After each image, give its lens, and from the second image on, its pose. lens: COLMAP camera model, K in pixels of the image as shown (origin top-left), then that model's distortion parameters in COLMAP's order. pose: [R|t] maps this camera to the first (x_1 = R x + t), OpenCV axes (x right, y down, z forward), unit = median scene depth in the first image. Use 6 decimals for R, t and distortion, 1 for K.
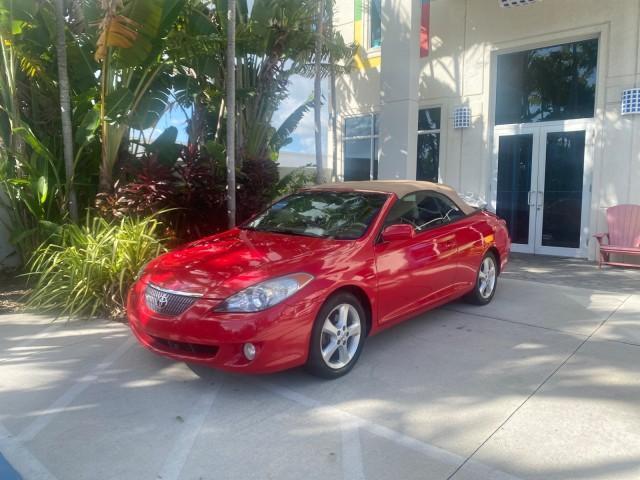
lens RADIAL K [[500.2, 0, 321.9], [0, 500.2, 235.8], [0, 0, 1]] dist [0.003482, 0.009477]
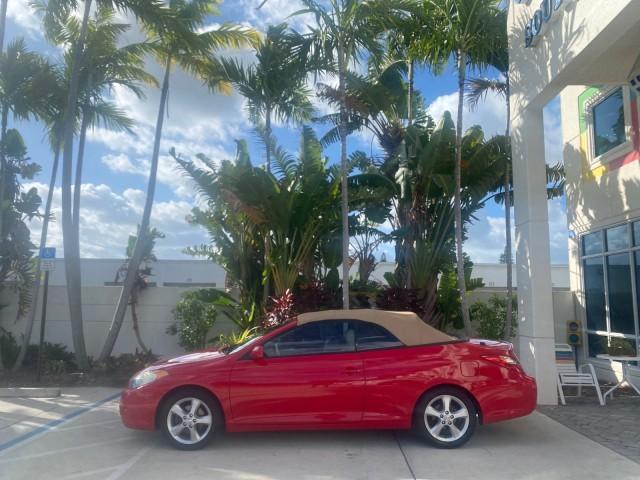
lens RADIAL K [[496.1, 0, 317.6], [0, 496.1, 236.8], [0, 0, 1]] dist [0.027624, -0.002862]
pose [[0.637575, -0.098963, -0.764005, 0.652306], [-0.081685, 0.977440, -0.194778, -0.031511], [0.766045, 0.186593, 0.615108, 0.136020]]
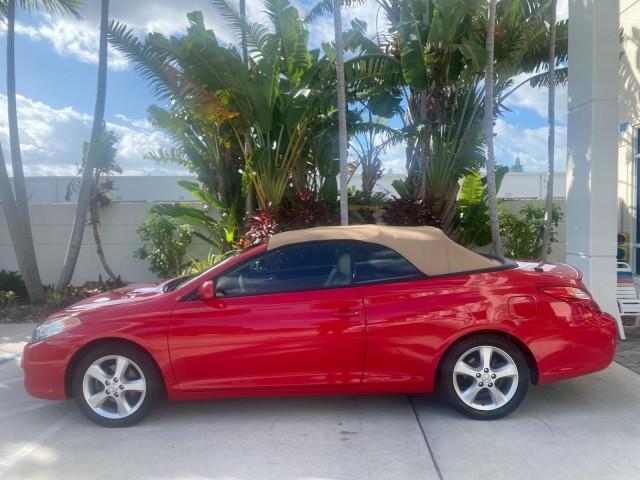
lens RADIAL K [[496.1, 0, 317.6], [0, 496.1, 236.8], [0, 0, 1]] dist [0.027624, -0.002862]
pose [[0.627141, 0.015510, -0.778751, 0.490340], [-0.062409, 0.997588, -0.030391, -0.044081], [0.776402, 0.067661, 0.626596, 0.304393]]
